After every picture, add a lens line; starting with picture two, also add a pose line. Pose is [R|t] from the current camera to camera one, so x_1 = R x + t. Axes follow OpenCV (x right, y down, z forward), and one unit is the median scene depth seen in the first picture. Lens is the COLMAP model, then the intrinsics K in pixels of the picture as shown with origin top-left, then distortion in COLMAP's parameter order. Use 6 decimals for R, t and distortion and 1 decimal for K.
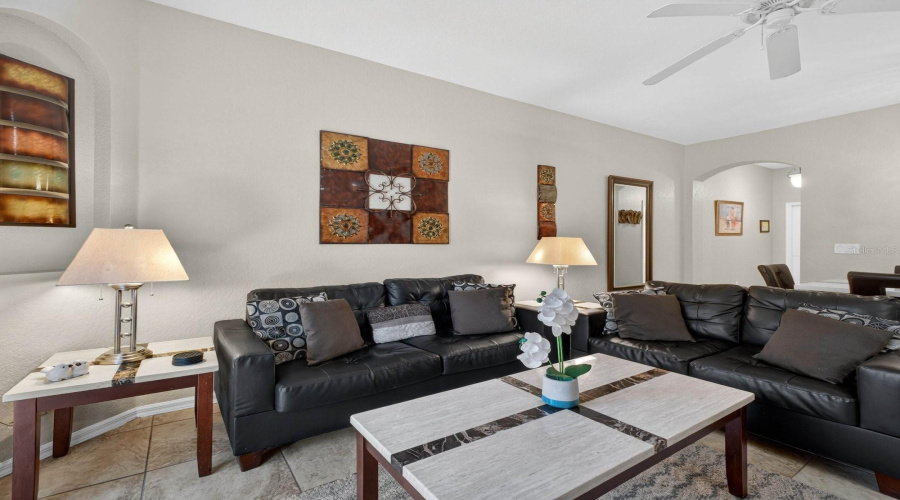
lens RADIAL K [[396.2, 0, 452.4], [0, 396.2, 241.9], [0, 0, 1]] dist [0.008143, -0.004627]
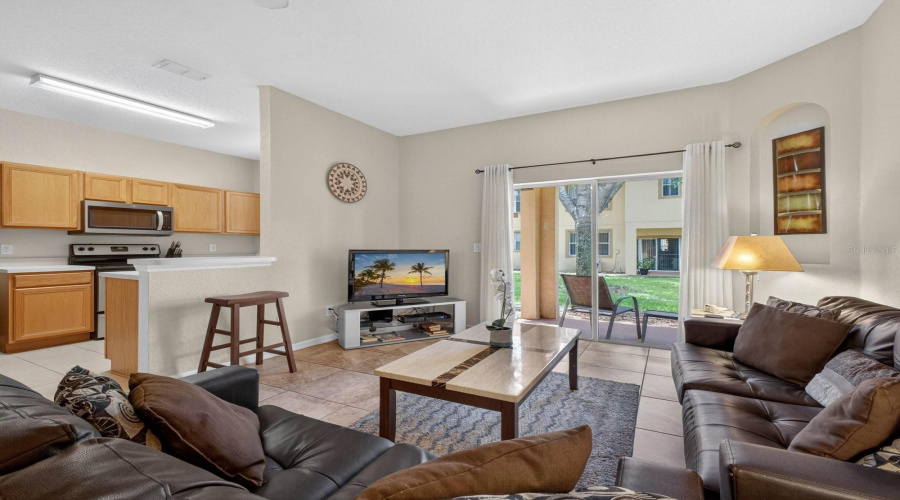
lens RADIAL K [[396.2, 0, 445.1], [0, 396.2, 241.4], [0, 0, 1]] dist [0.008143, -0.004627]
pose [[-0.898334, -0.011767, -0.439155, 0.584650], [-0.007461, 0.999906, -0.011529, 0.012093], [0.439249, -0.007081, -0.898337, 1.156411]]
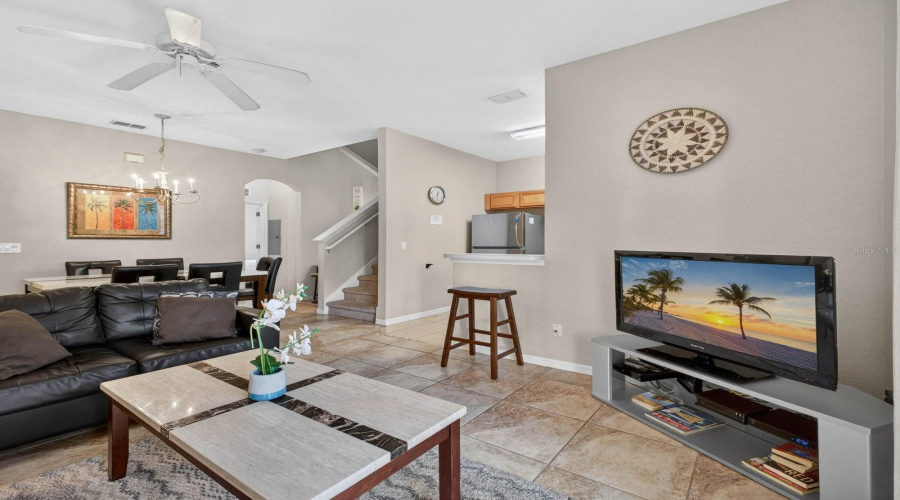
lens RADIAL K [[396.2, 0, 457.0], [0, 396.2, 240.7], [0, 0, 1]] dist [0.008143, -0.004627]
pose [[-0.322178, -0.001427, 0.946678, -0.429322], [0.003998, 0.999988, 0.002868, 0.001856], [-0.946671, 0.004709, -0.322168, 0.434052]]
